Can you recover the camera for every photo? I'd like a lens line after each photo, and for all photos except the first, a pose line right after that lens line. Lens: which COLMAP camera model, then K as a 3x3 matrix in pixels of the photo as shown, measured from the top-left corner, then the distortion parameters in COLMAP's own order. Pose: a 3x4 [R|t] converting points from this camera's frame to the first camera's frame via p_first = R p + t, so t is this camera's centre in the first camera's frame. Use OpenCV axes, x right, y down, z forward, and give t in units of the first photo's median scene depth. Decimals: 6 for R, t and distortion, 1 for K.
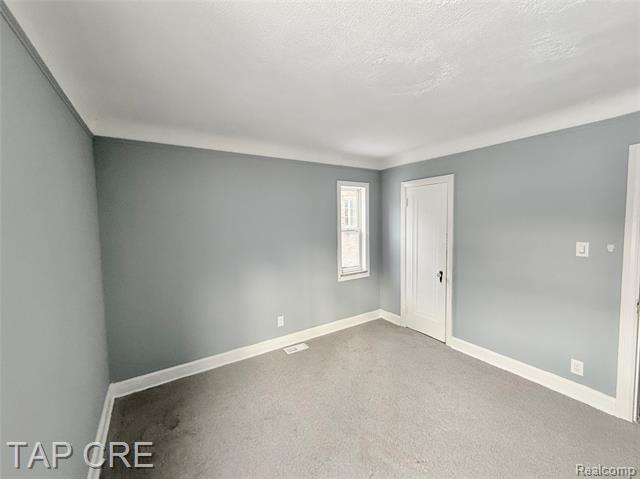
lens RADIAL K [[261.5, 0, 333.2], [0, 261.5, 237.3], [0, 0, 1]] dist [-0.003465, 0.000075]
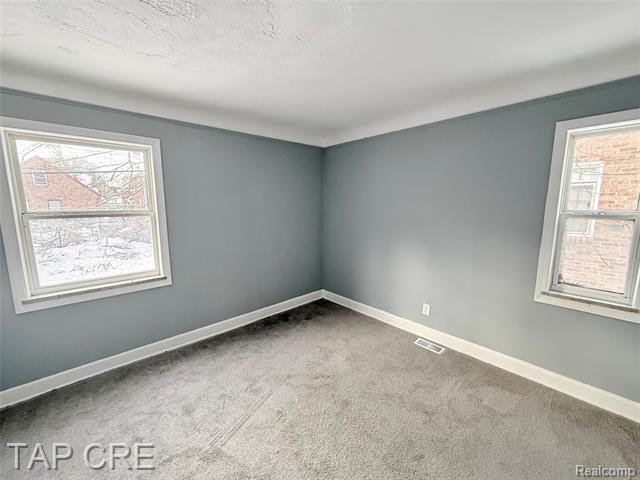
lens RADIAL K [[261.5, 0, 314.0], [0, 261.5, 238.9], [0, 0, 1]] dist [-0.003465, 0.000075]
pose [[0.132141, 0.159264, -0.978353, 0.593932], [-0.066566, 0.986205, 0.151552, -0.030491], [0.988993, 0.045099, 0.140920, 0.478545]]
